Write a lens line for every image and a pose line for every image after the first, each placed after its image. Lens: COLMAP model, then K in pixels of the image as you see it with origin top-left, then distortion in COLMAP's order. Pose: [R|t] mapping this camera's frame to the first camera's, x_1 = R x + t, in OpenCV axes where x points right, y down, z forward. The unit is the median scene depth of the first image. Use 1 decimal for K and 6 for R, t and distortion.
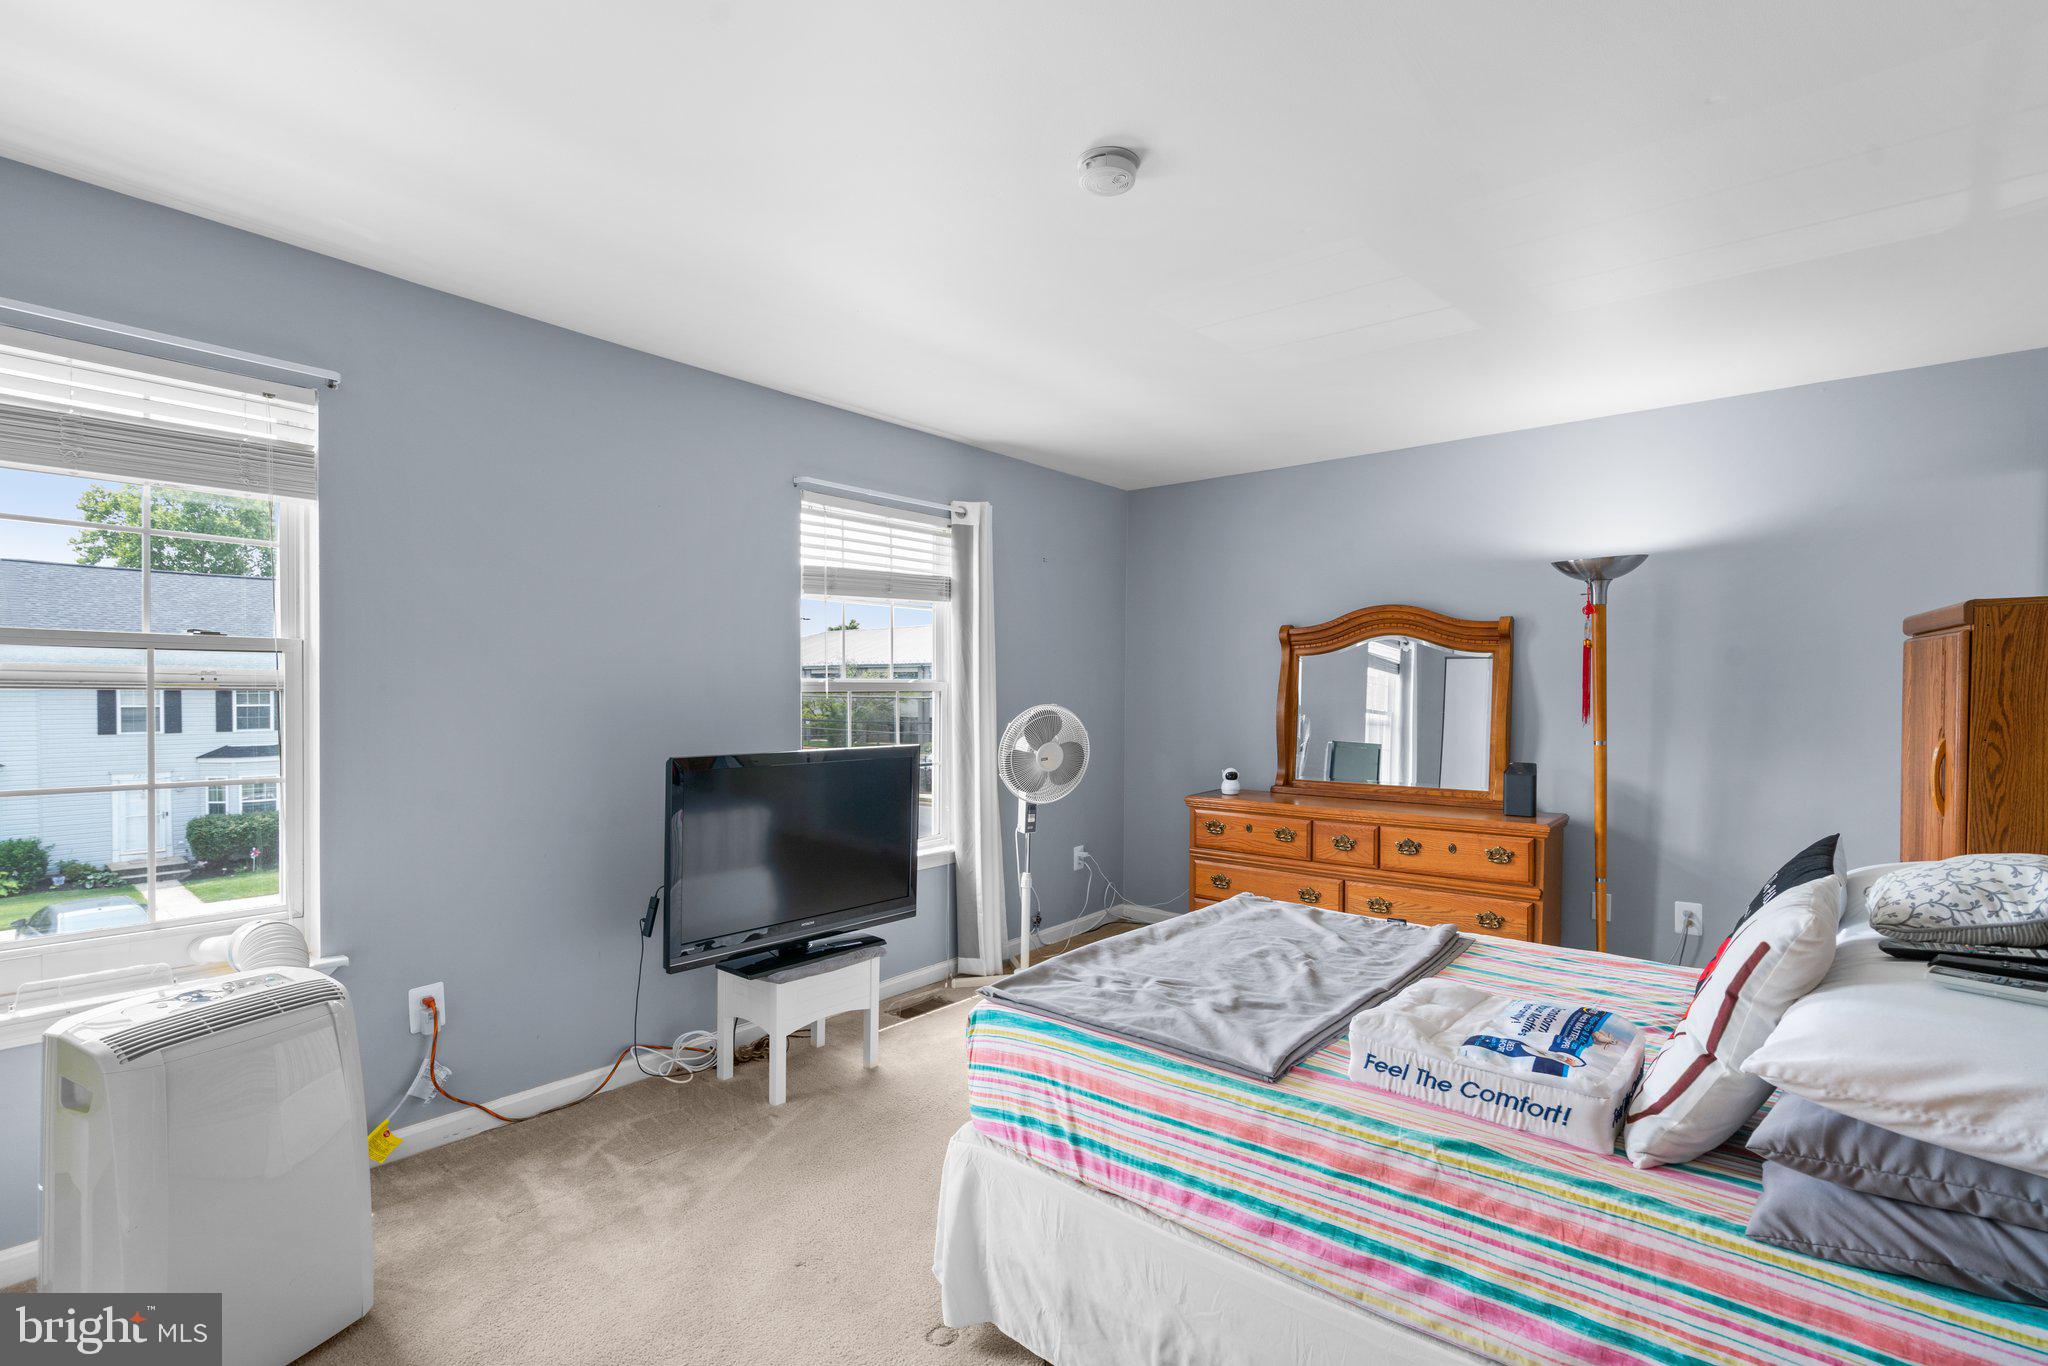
lens RADIAL K [[954.9, 0, 1025.2], [0, 954.9, 708.1], [0, 0, 1]] dist [-0.000889, 0.000092]
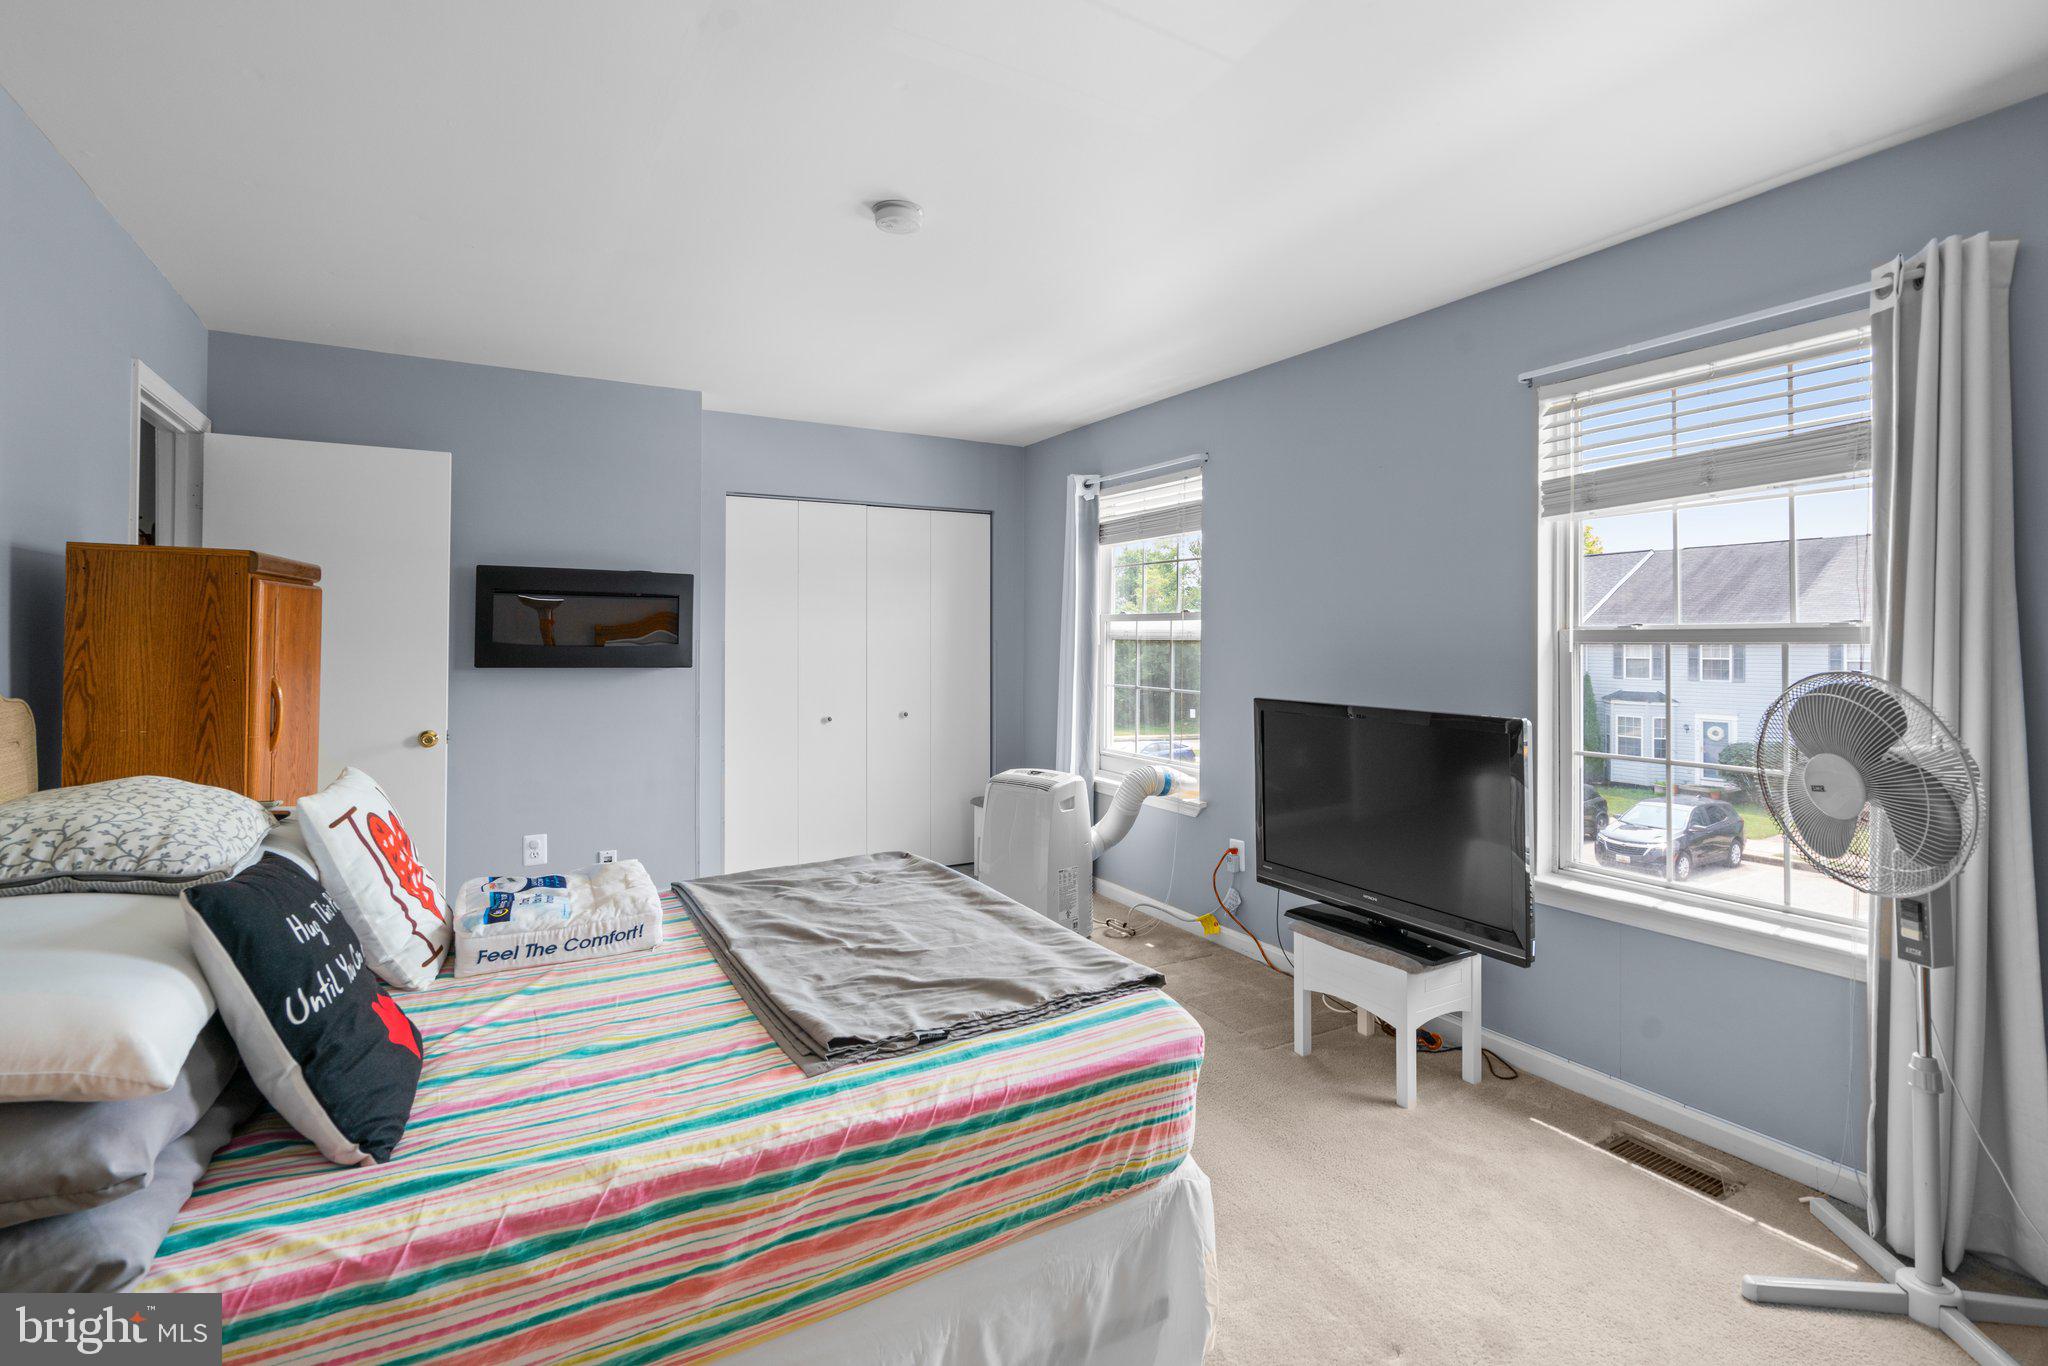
lens RADIAL K [[940.8, 0, 1025.4], [0, 940.8, 624.7], [0, 0, 1]] dist [0.000072, 0.000138]
pose [[-0.348566, -0.019018, -0.937091, 0.638069], [-0.021356, 0.999696, -0.012345, -0.014202], [0.937041, 0.015710, -0.348866, 0.875929]]
